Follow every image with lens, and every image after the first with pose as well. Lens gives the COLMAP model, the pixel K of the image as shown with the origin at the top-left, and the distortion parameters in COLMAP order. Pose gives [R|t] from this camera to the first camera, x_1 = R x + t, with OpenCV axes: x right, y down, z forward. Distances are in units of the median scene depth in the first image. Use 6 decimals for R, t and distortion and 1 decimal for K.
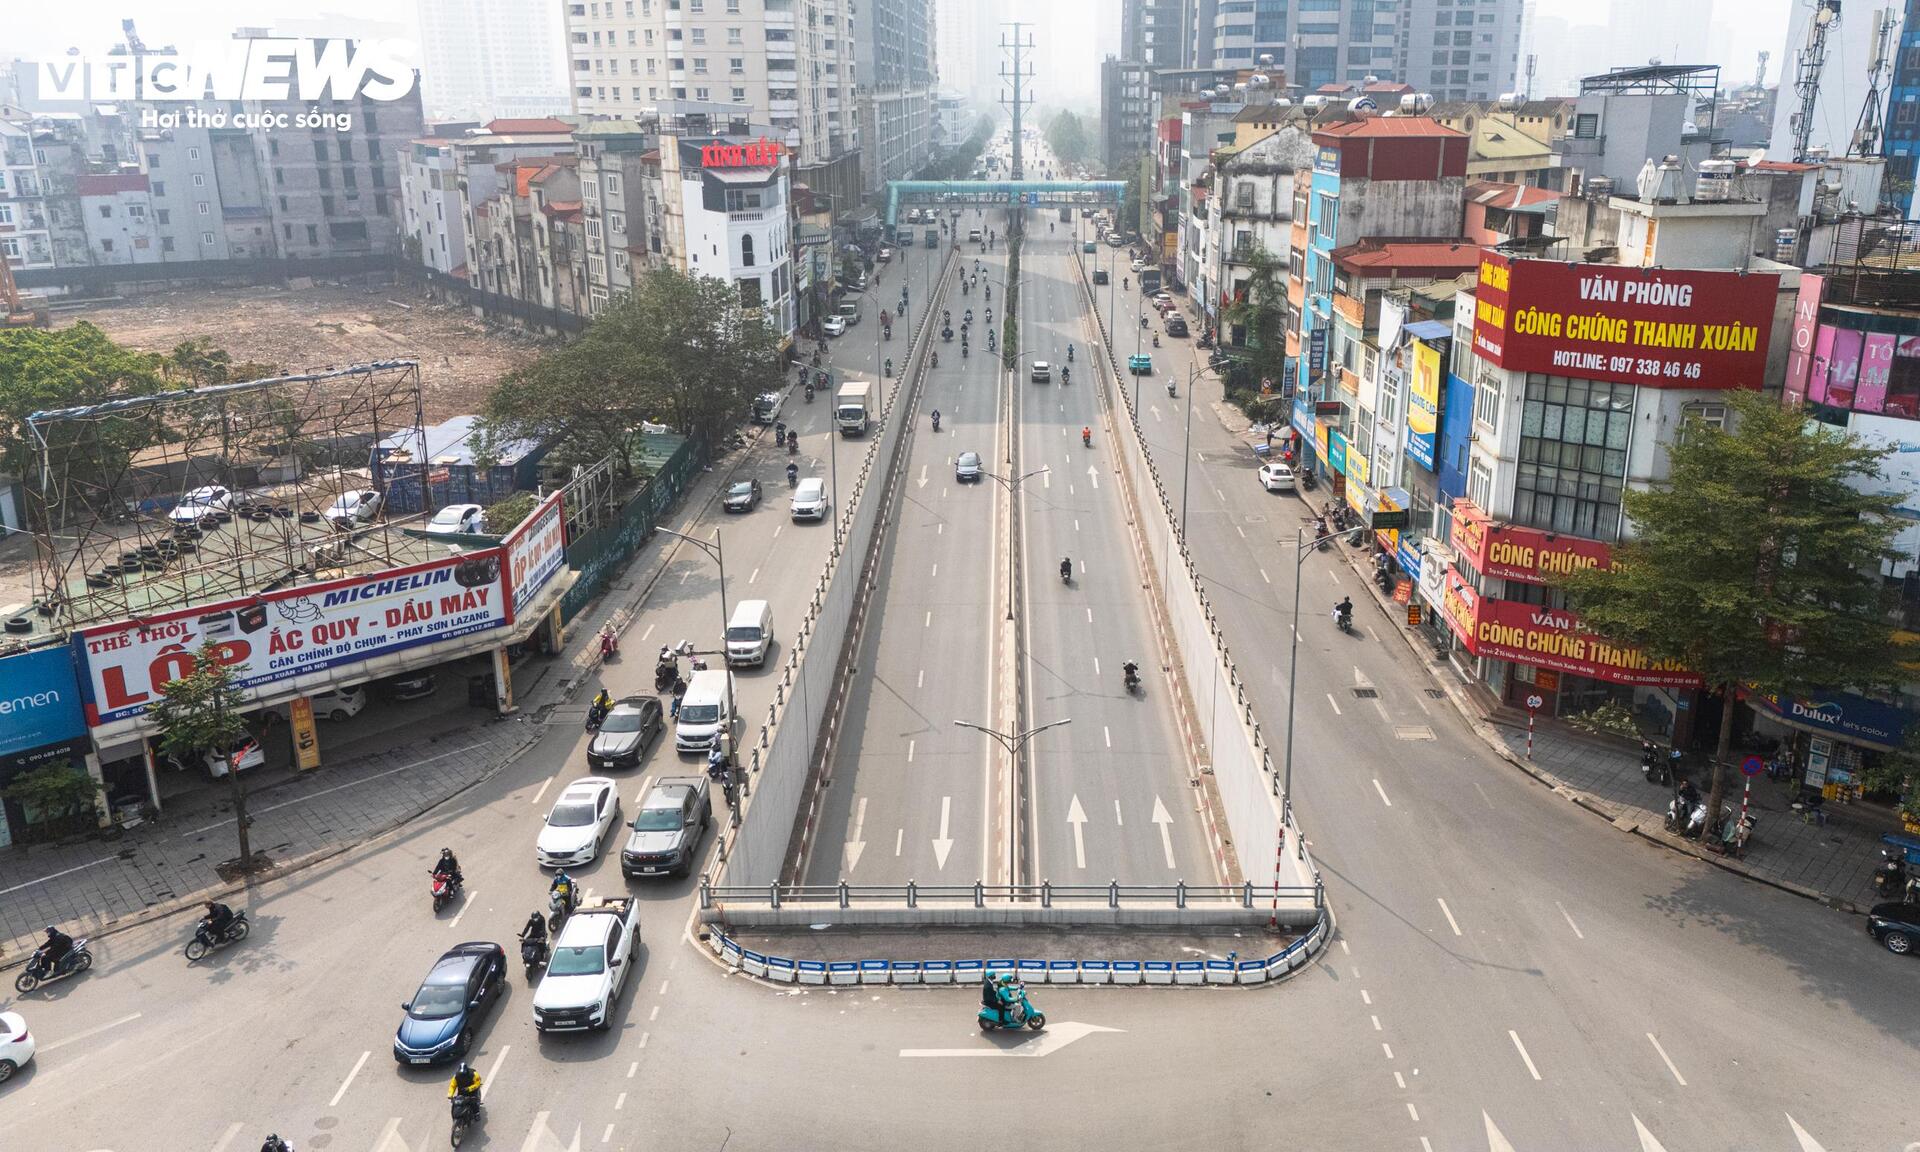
lens RADIAL K [[1514.6, 0, 1022.2], [0, 1514.6, 543.2], [0, 0, 1]] dist [0.054751, -0.000934]
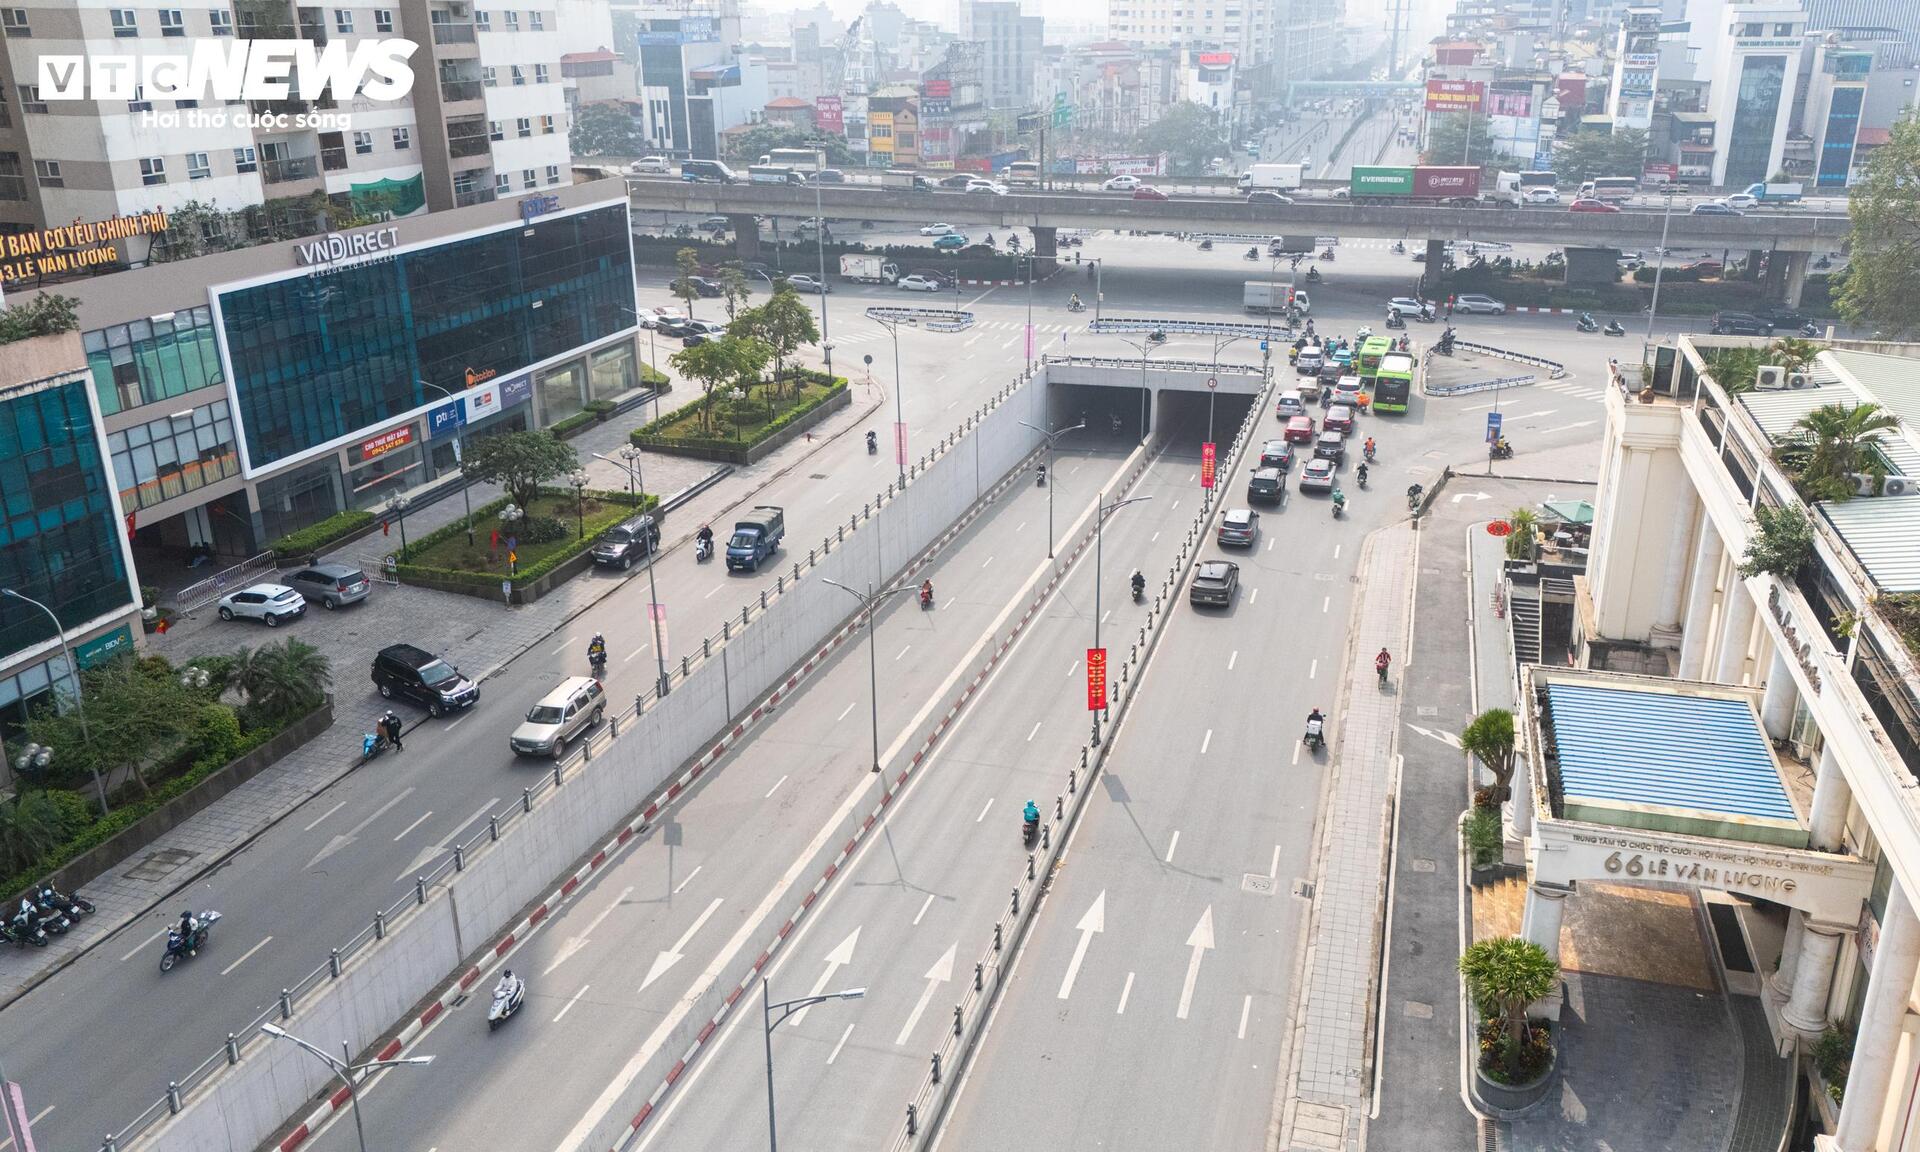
lens RADIAL K [[1514.6, 0, 1022.2], [0, 1514.6, 543.2], [0, 0, 1]] dist [0.054751, -0.000934]
pose [[0.964339, 0.088915, -0.249289, 0.155744], [-0.077612, 0.995475, 0.054829, 0.332557], [0.253036, -0.033526, 0.966876, -1.189363]]
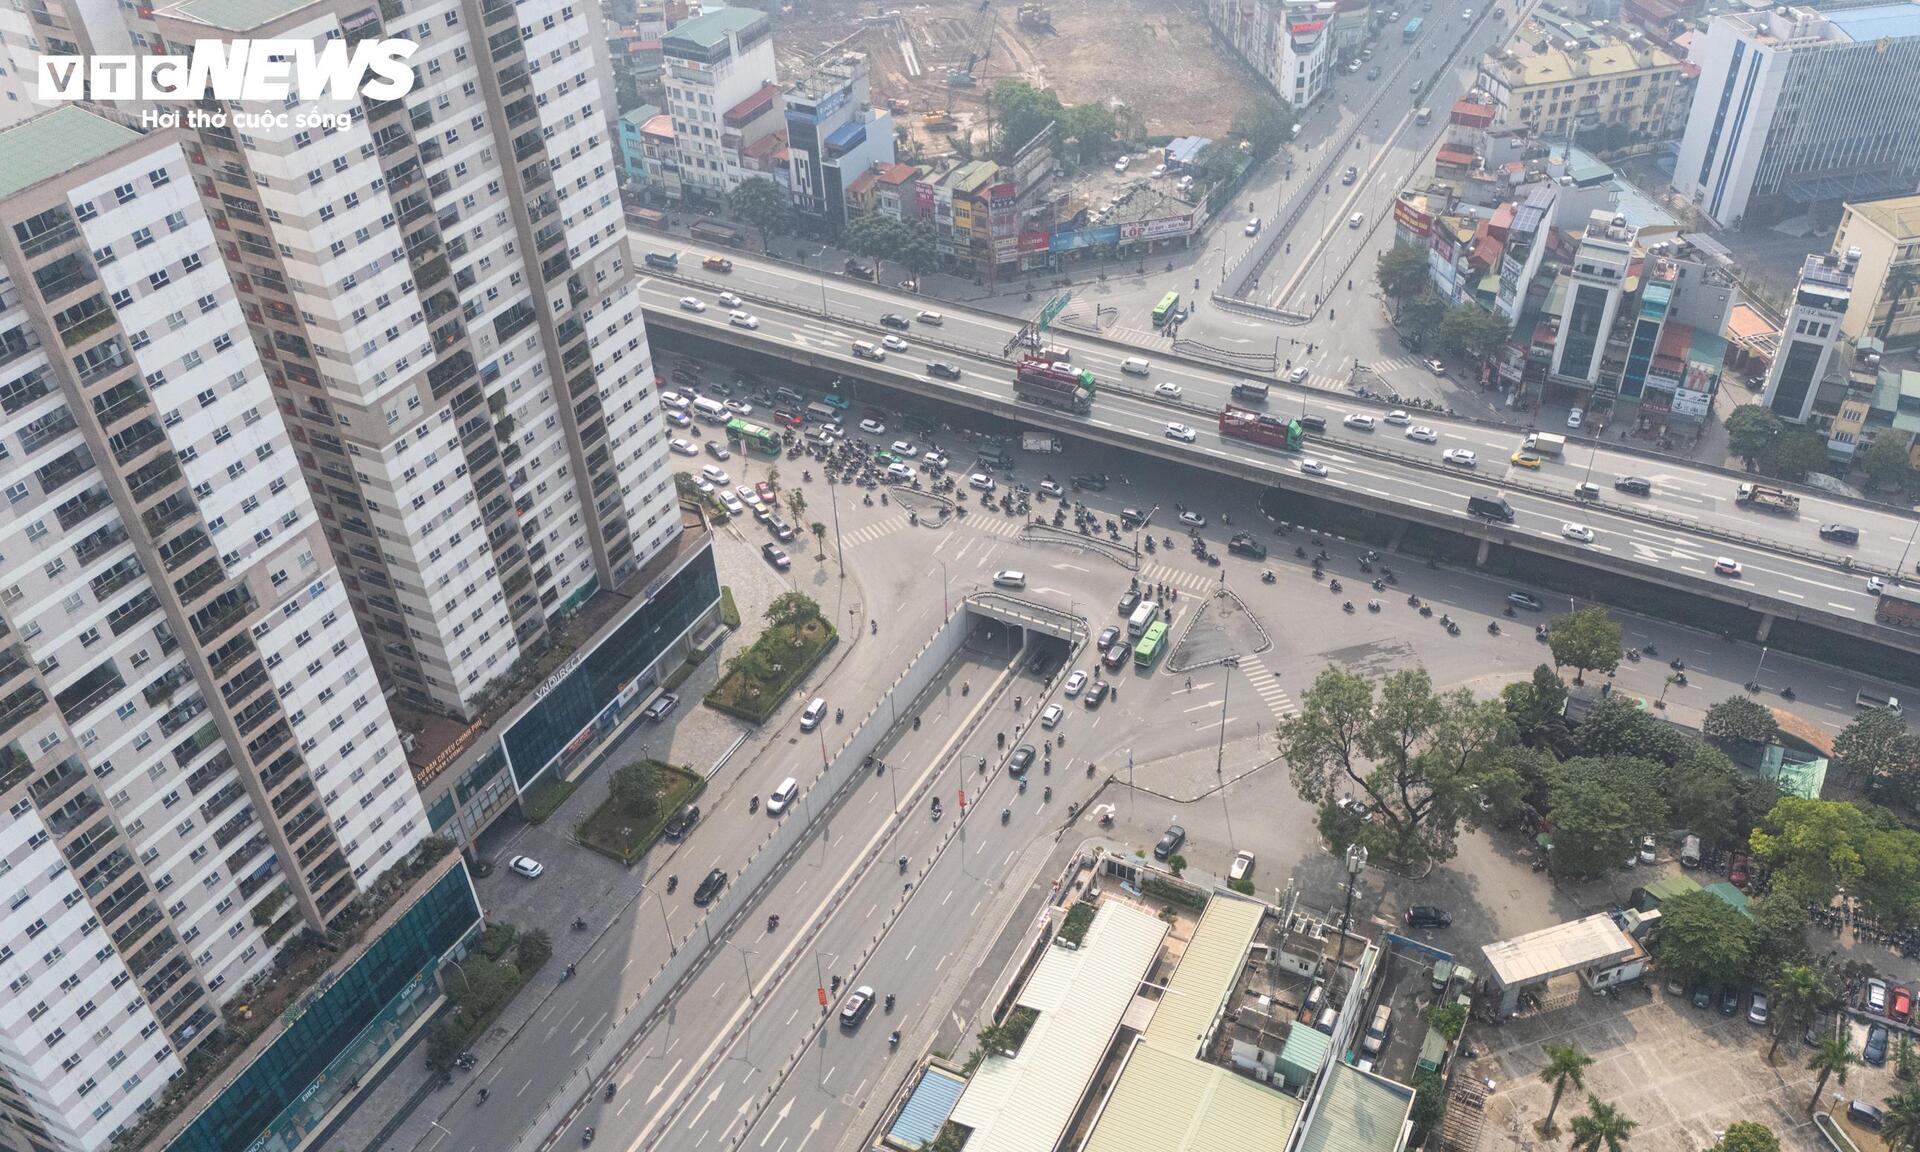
lens RADIAL K [[1613.9, 0, 1099.5], [0, 1613.9, 580.5], [0, 0, 1]] dist [0.056815, -0.007264]
pose [[0.909151, 0.270033, -0.317059, 0.556804], [-0.132950, 0.909657, 0.393508, -0.385573], [0.394675, -0.315605, 0.862916, -1.633461]]
